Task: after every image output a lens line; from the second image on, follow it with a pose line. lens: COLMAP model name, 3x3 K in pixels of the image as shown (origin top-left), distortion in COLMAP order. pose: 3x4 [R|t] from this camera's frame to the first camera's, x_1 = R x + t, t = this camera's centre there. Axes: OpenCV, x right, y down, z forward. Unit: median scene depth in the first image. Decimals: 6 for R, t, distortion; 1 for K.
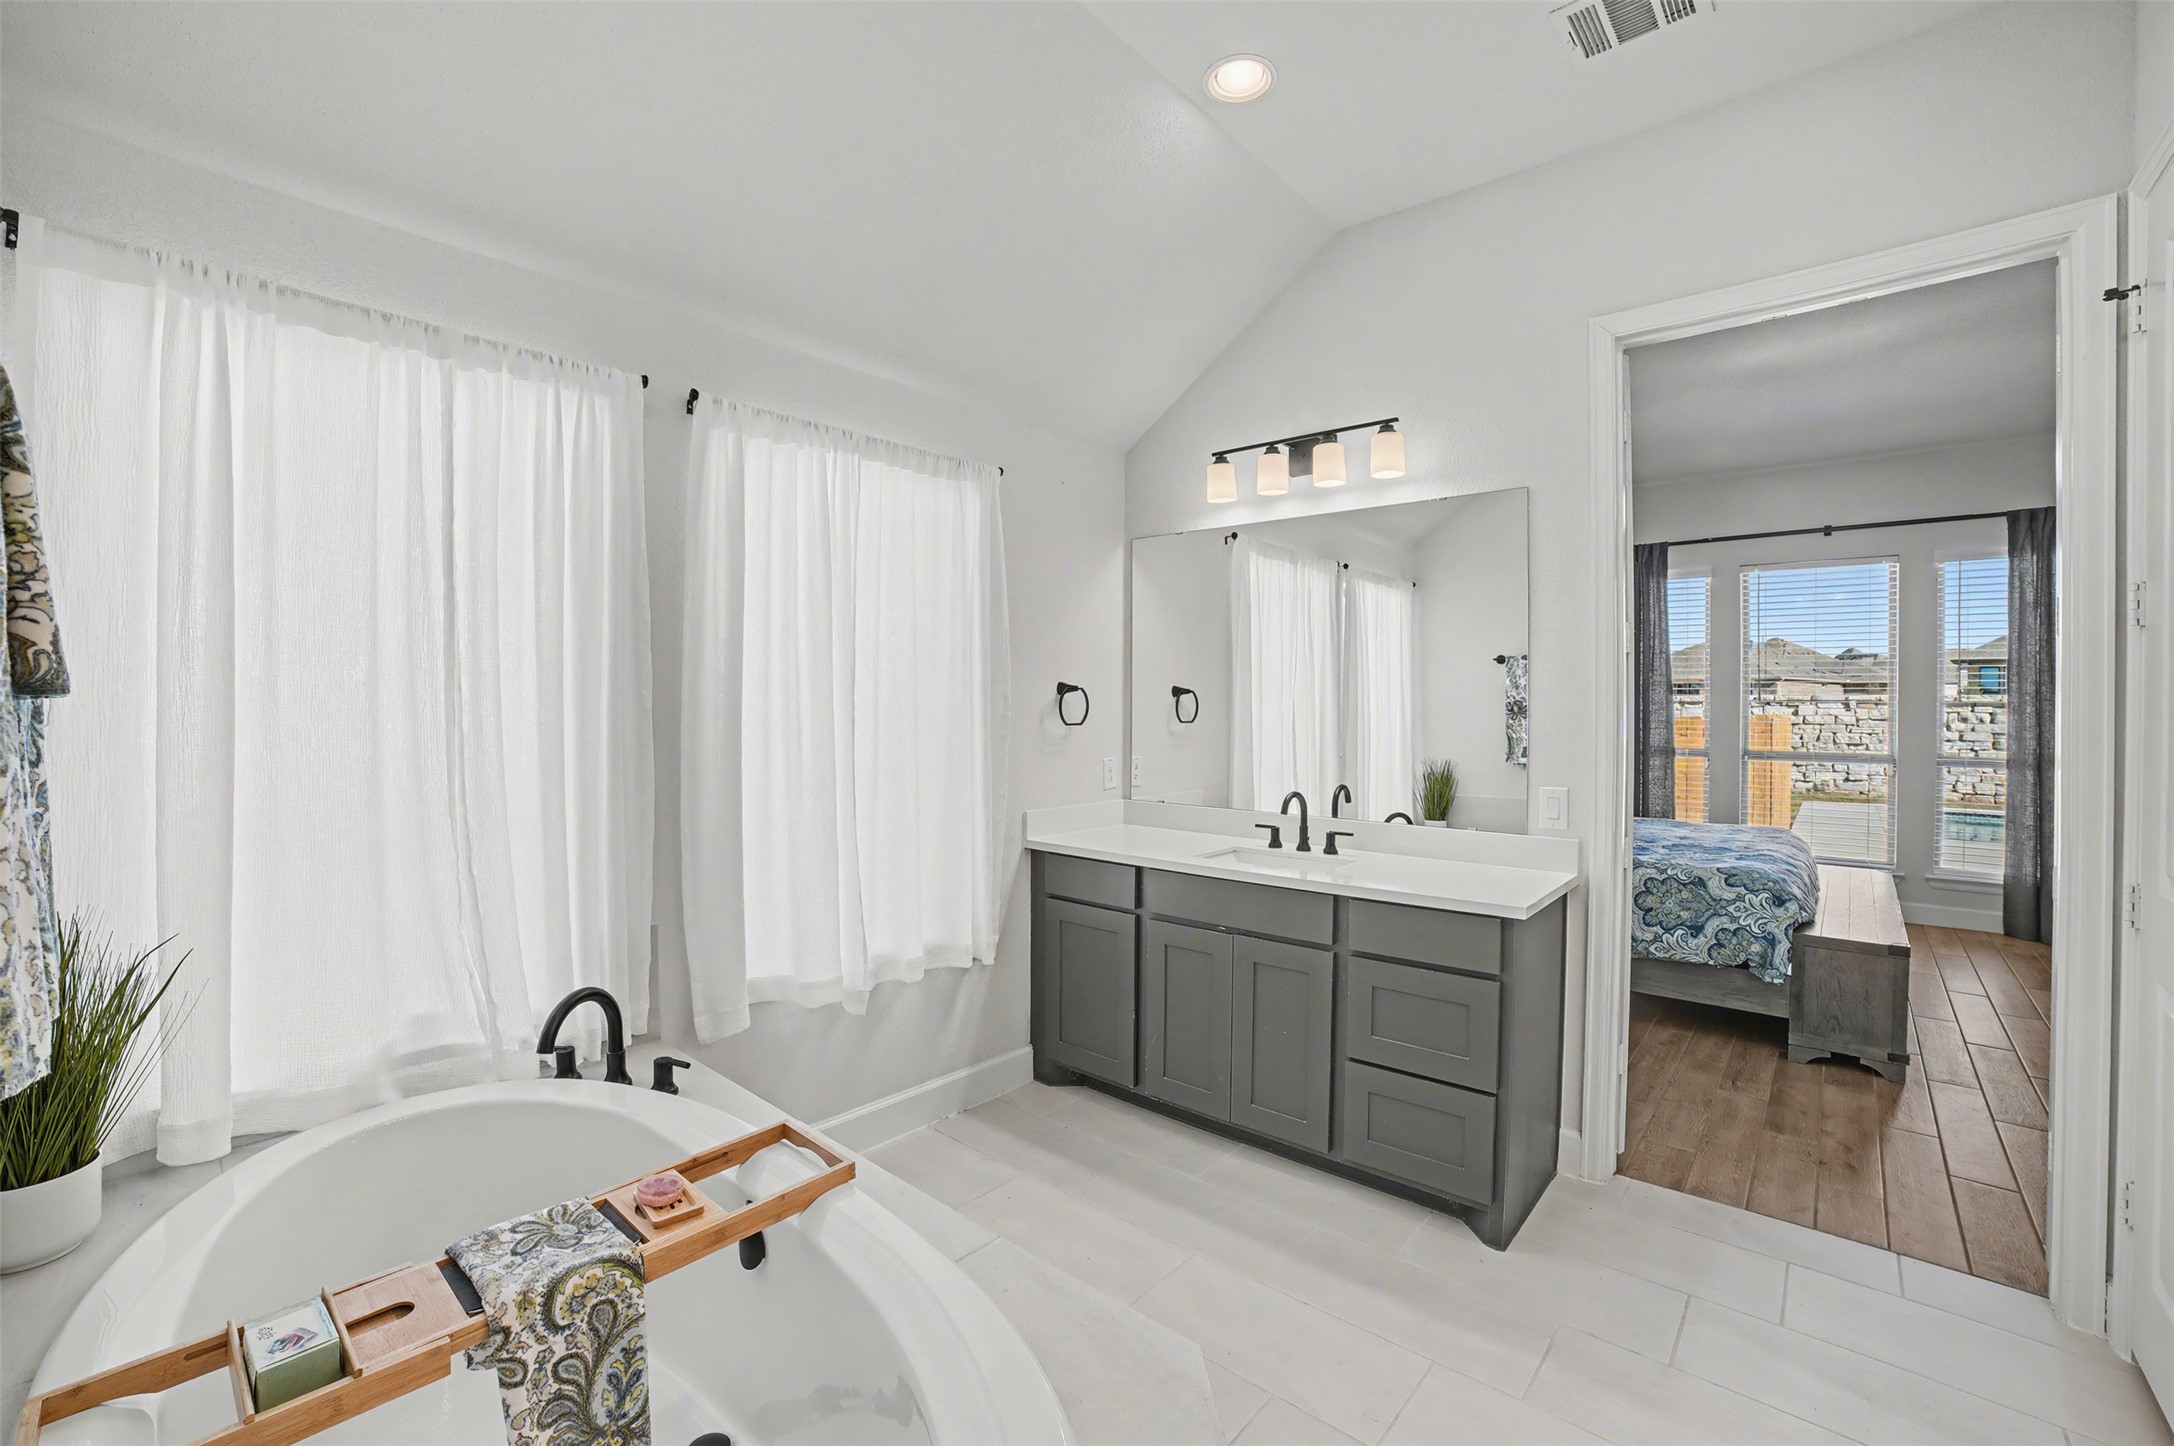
lens RADIAL K [[910.4, 0, 1106.5], [0, 910.4, 699.5], [0, 0, 1]] dist [-0.000376, -0.000058]
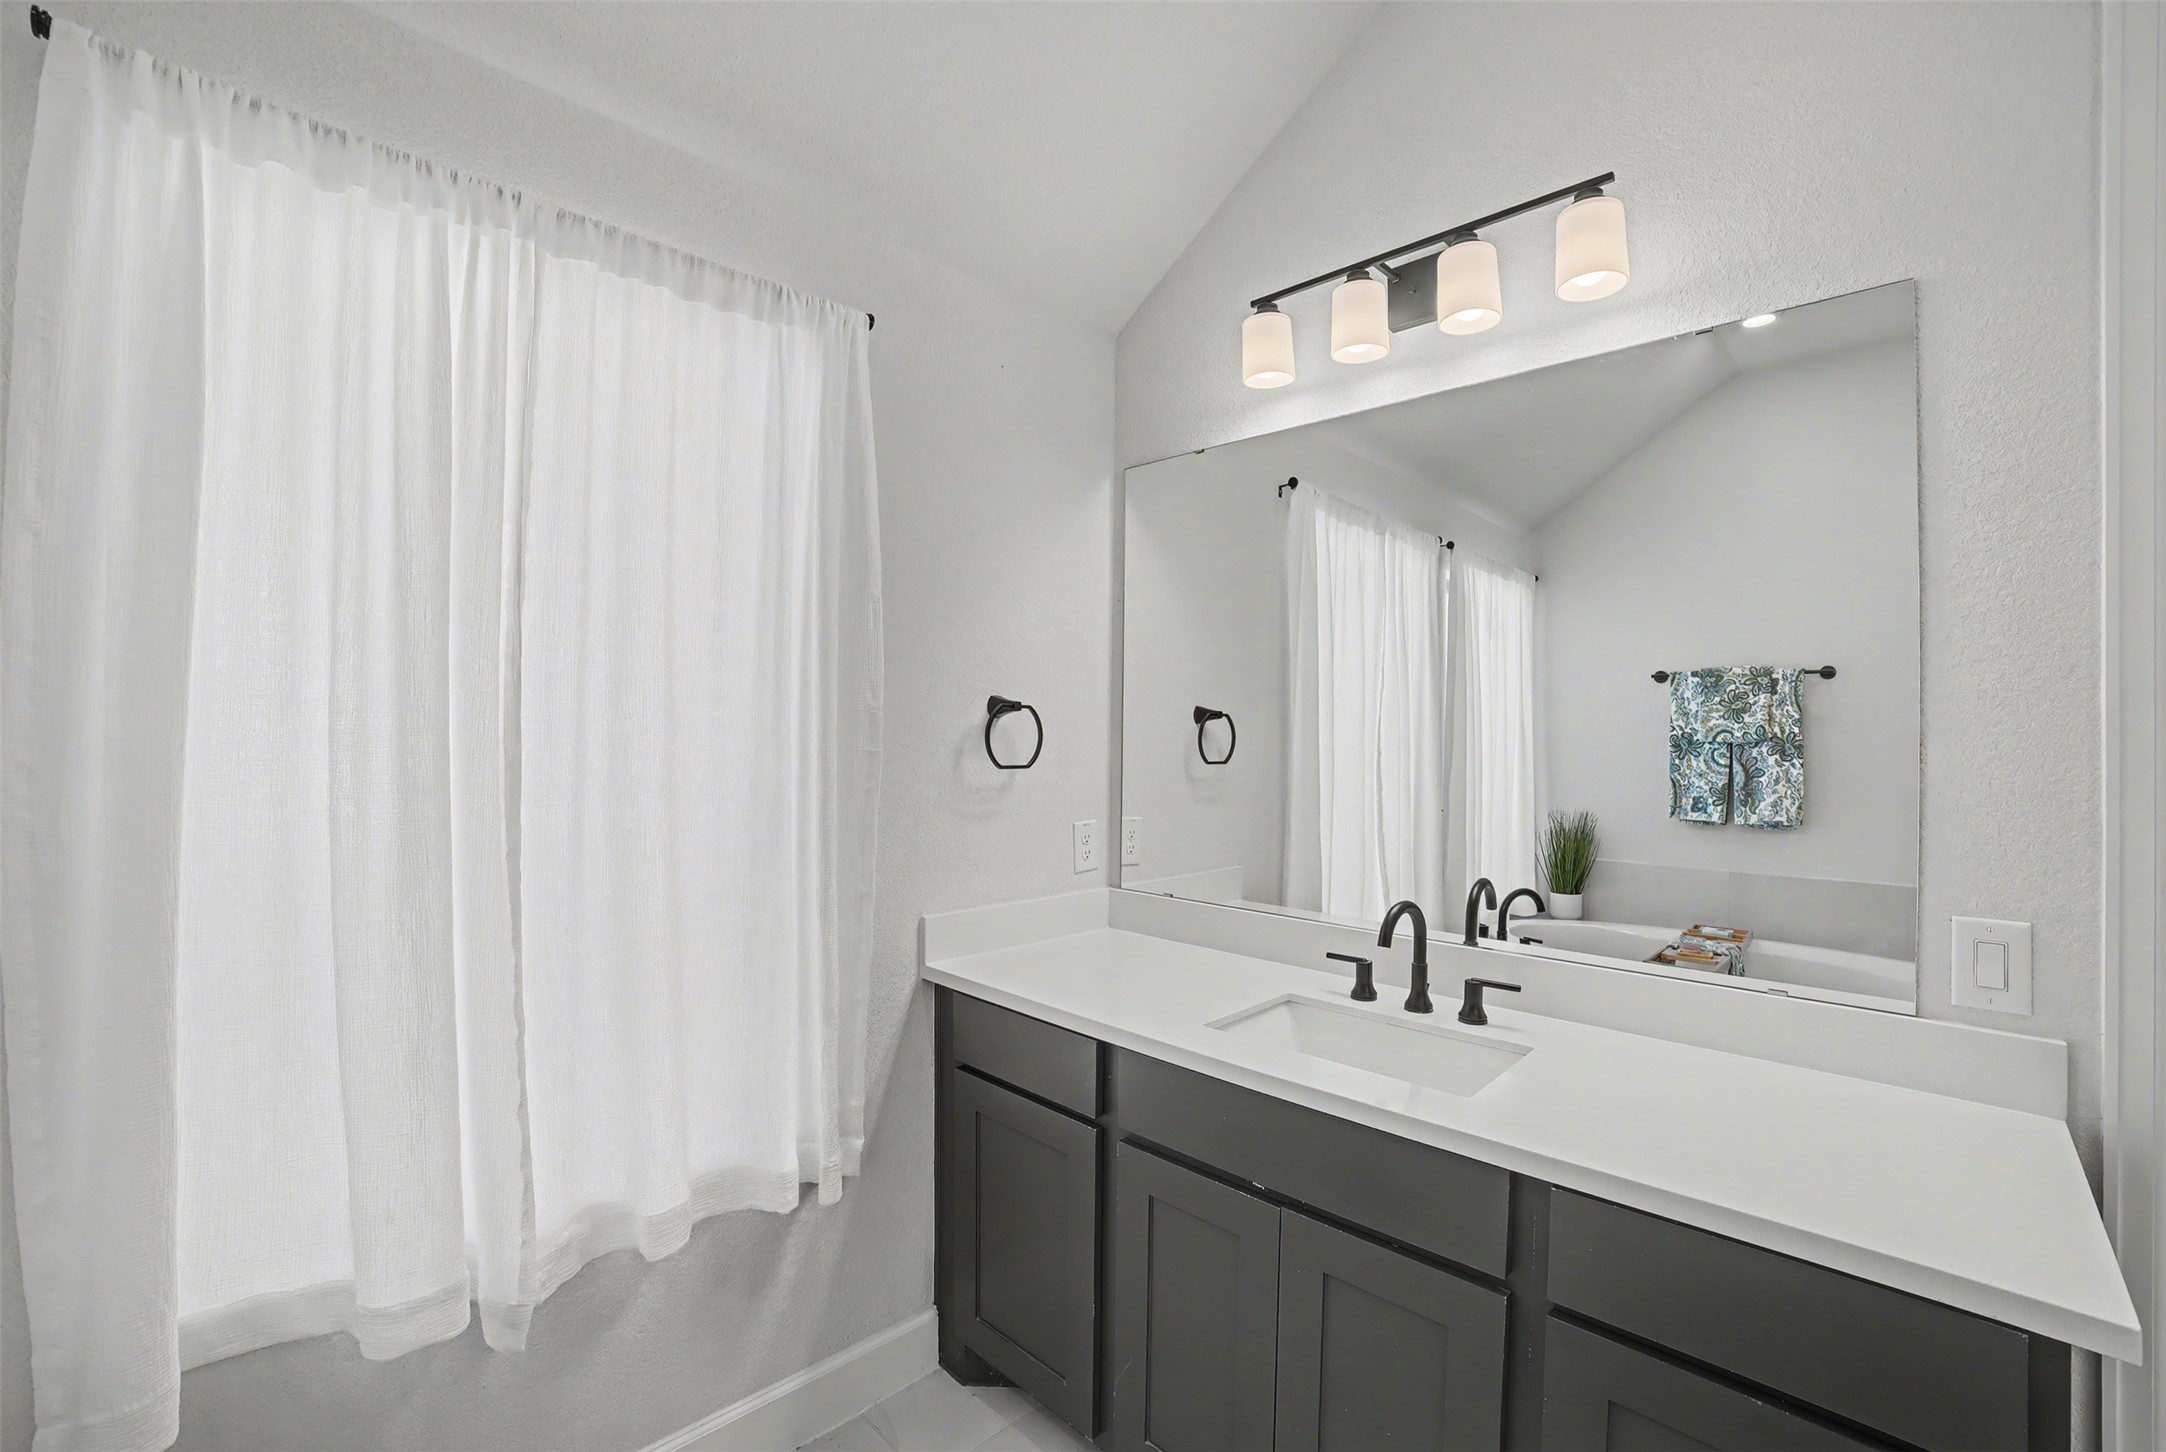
lens RADIAL K [[921.1, 0, 1083.0], [0, 921.1, 726.0], [0, 0, 1]] dist [-0.068980, 0.034727]
pose [[0.996034, 0.005027, -0.088830, 0.065835], [-0.005530, 0.999970, -0.005417, 0.003885], [0.088801, 0.005887, 0.996032, 0.442079]]
